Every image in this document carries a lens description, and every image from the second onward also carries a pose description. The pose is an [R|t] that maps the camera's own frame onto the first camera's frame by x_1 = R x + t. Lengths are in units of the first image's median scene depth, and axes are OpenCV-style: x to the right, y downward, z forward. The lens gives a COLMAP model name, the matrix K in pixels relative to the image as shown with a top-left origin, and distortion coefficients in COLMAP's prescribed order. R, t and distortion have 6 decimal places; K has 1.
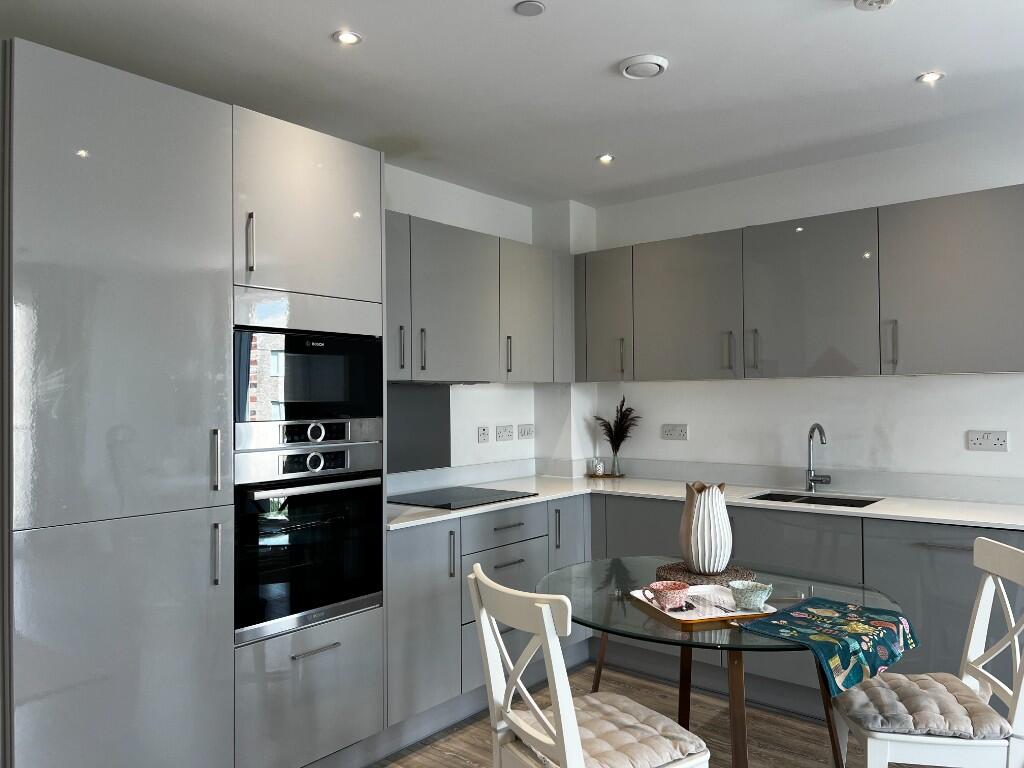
lens RADIAL K [[752.9, 0, 509.3], [0, 752.9, 381.5], [0, 0, 1]] dist [0.033183, -0.035014]
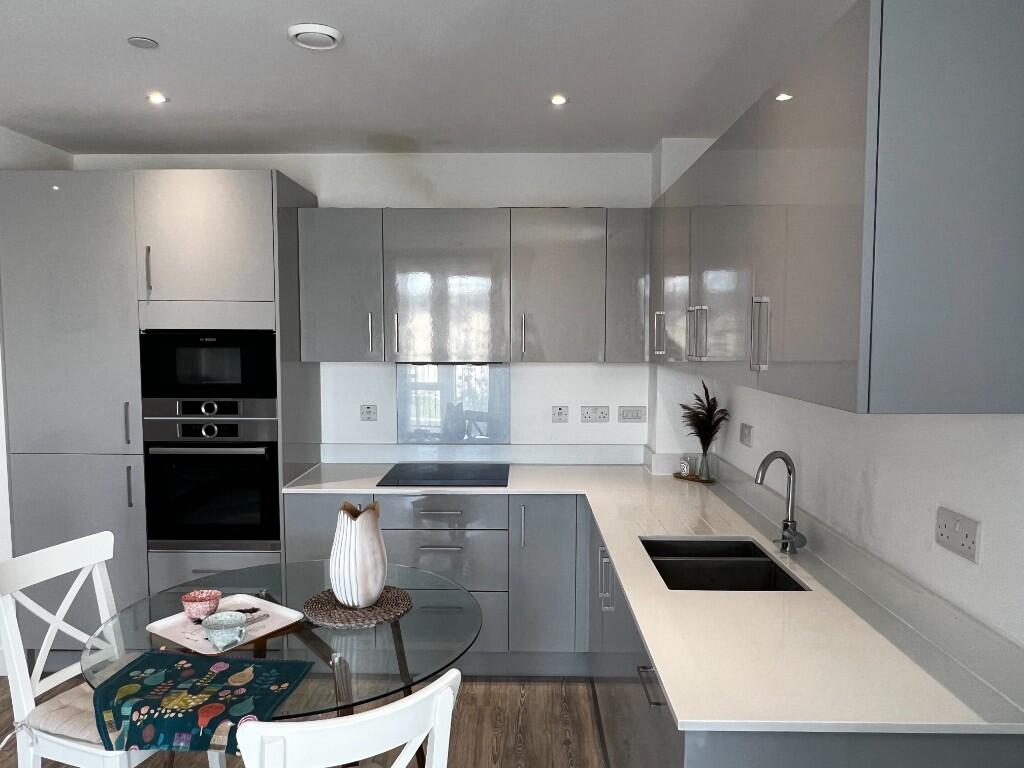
lens RADIAL K [[716.9, 0, 510.5], [0, 716.9, 386.9], [0, 0, 1]] dist [-0.007711, 0.001361]
pose [[0.633266, 0.067569, -0.770979, 0.927387], [0.007023, 0.995639, 0.093027, -0.072237], [0.773903, -0.064325, 0.630030, 0.573197]]
